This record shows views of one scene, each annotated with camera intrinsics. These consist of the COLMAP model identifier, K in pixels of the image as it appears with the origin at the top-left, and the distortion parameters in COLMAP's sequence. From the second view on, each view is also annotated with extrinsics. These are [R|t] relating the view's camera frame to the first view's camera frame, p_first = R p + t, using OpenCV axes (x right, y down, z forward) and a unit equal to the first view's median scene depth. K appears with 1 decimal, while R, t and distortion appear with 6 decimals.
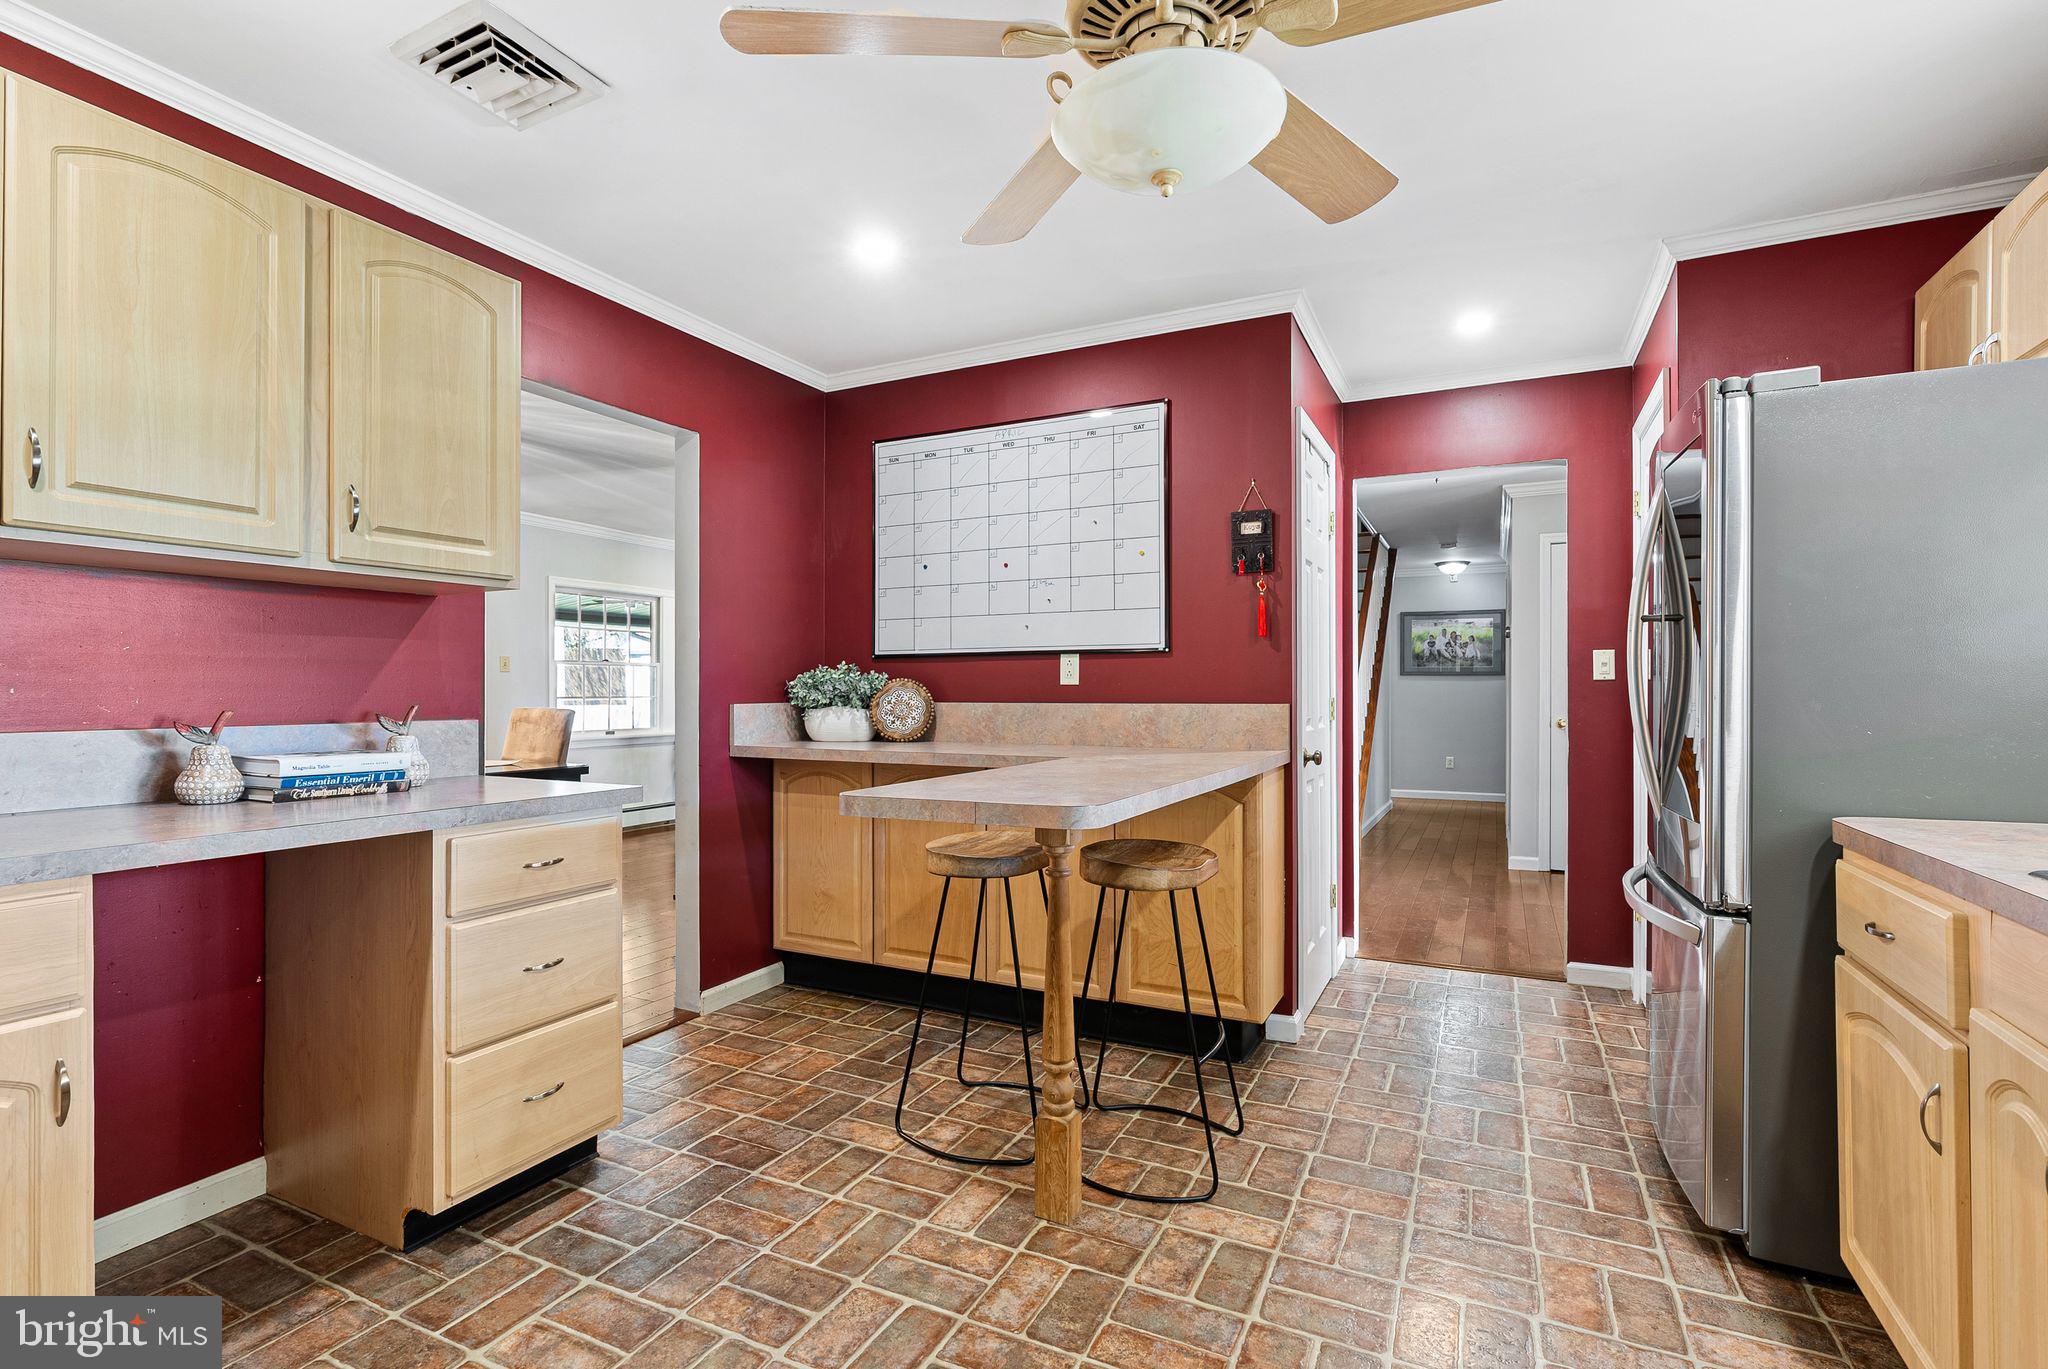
lens RADIAL K [[942.7, 0, 1027.1], [0, 942.7, 690.4], [0, 0, 1]] dist [-0.000763, 0.001447]
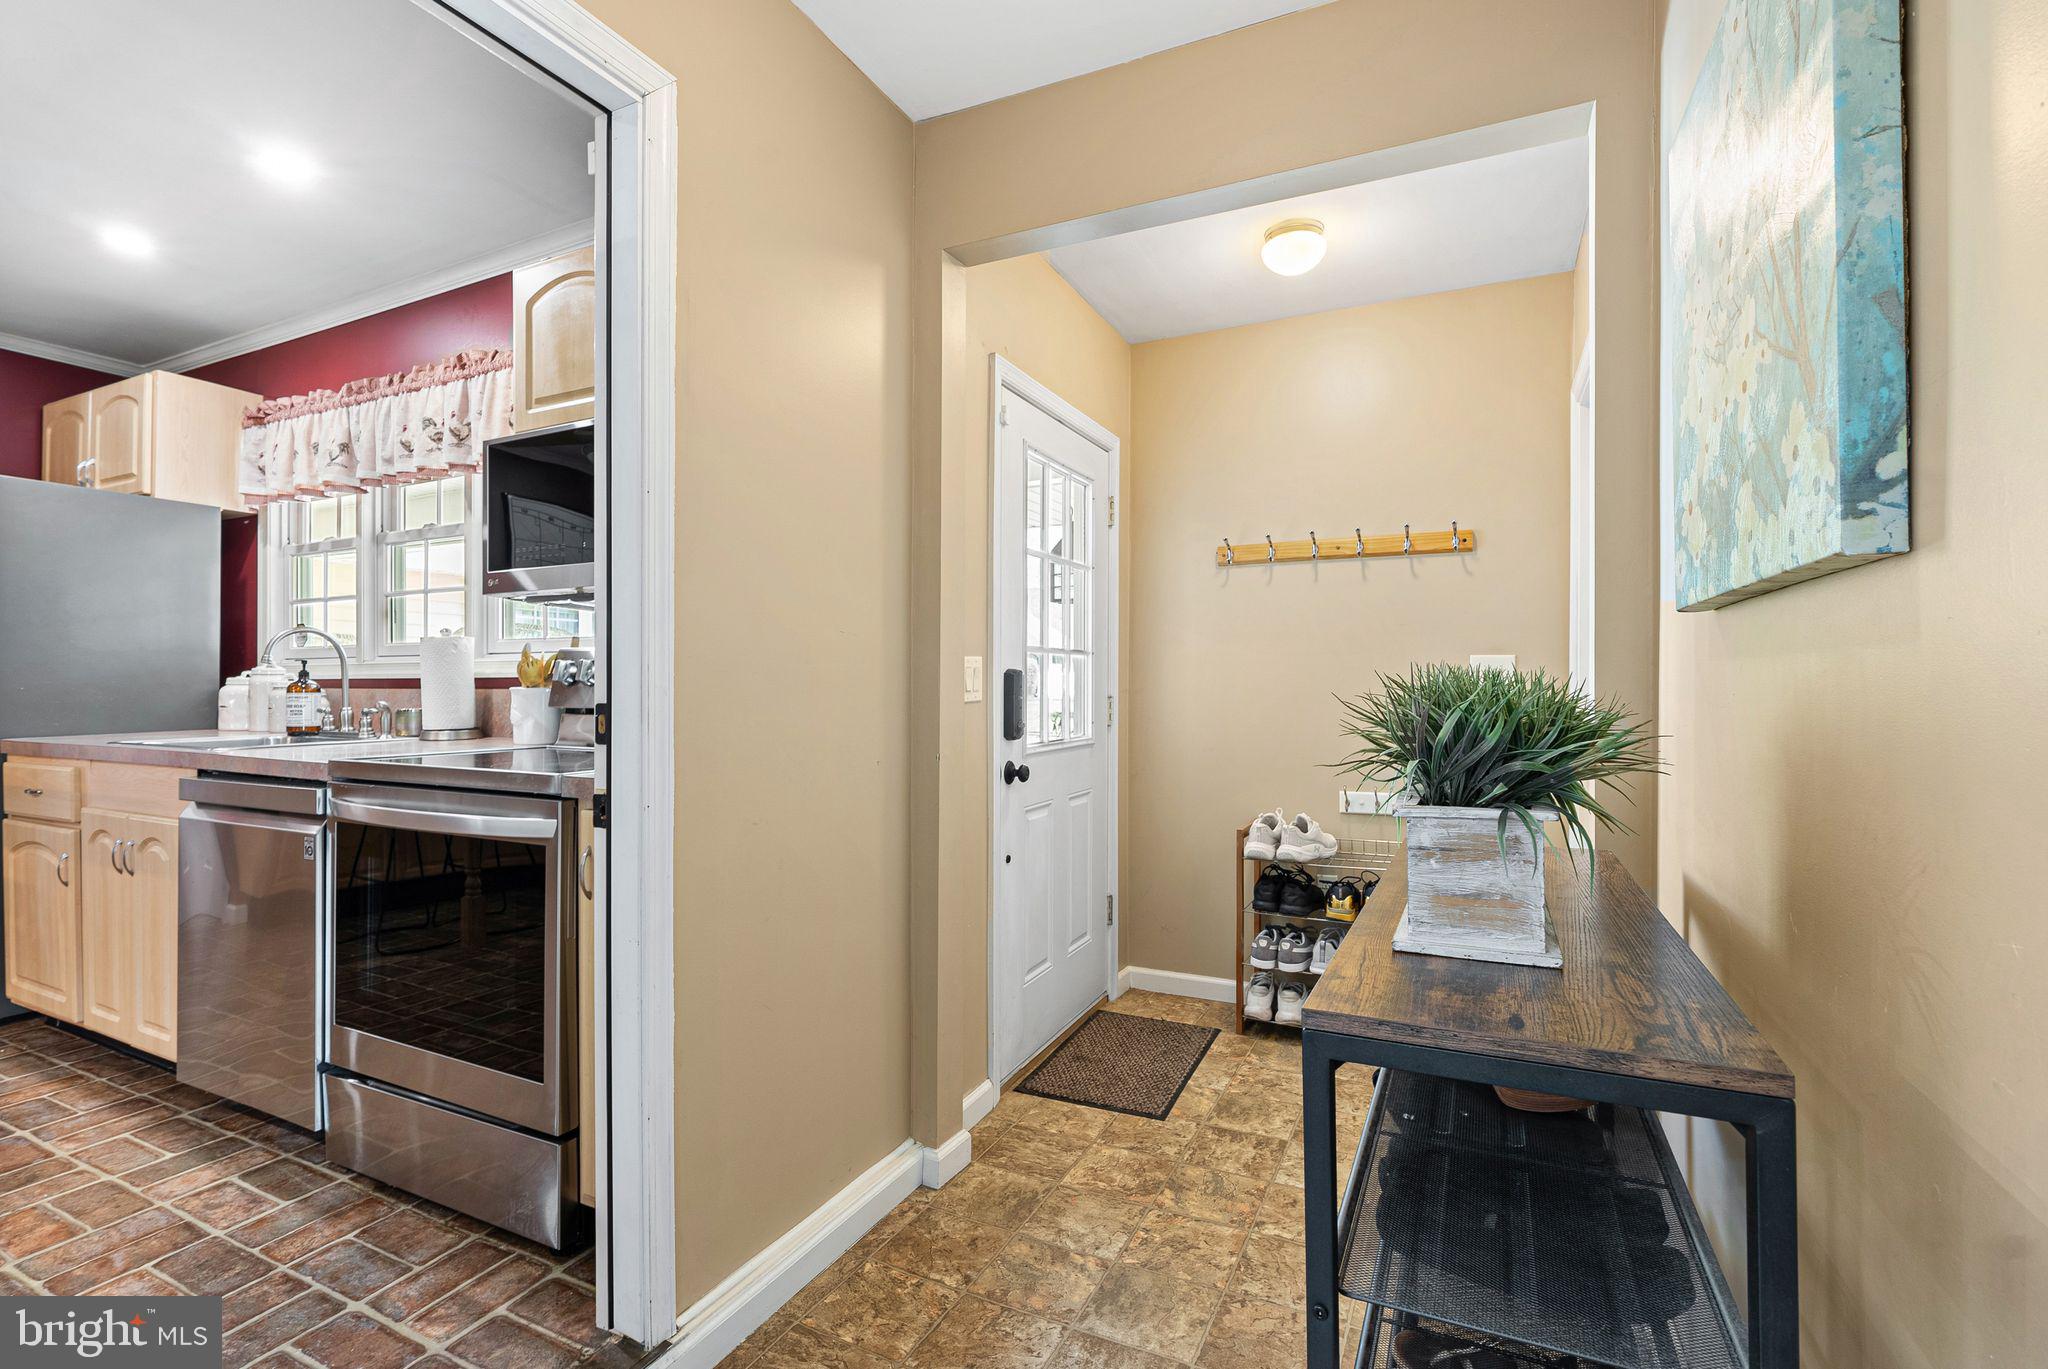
lens RADIAL K [[942.7, 0, 1014.8], [0, 942.7, 674.2], [0, 0, 1]] dist [-0.000763, 0.001447]
pose [[0.001527, -0.002009, 0.999997, -1.035695], [0.001727, 0.999996, 0.002006, 0.024905], [-0.999997, 0.001724, 0.001531, -1.020585]]
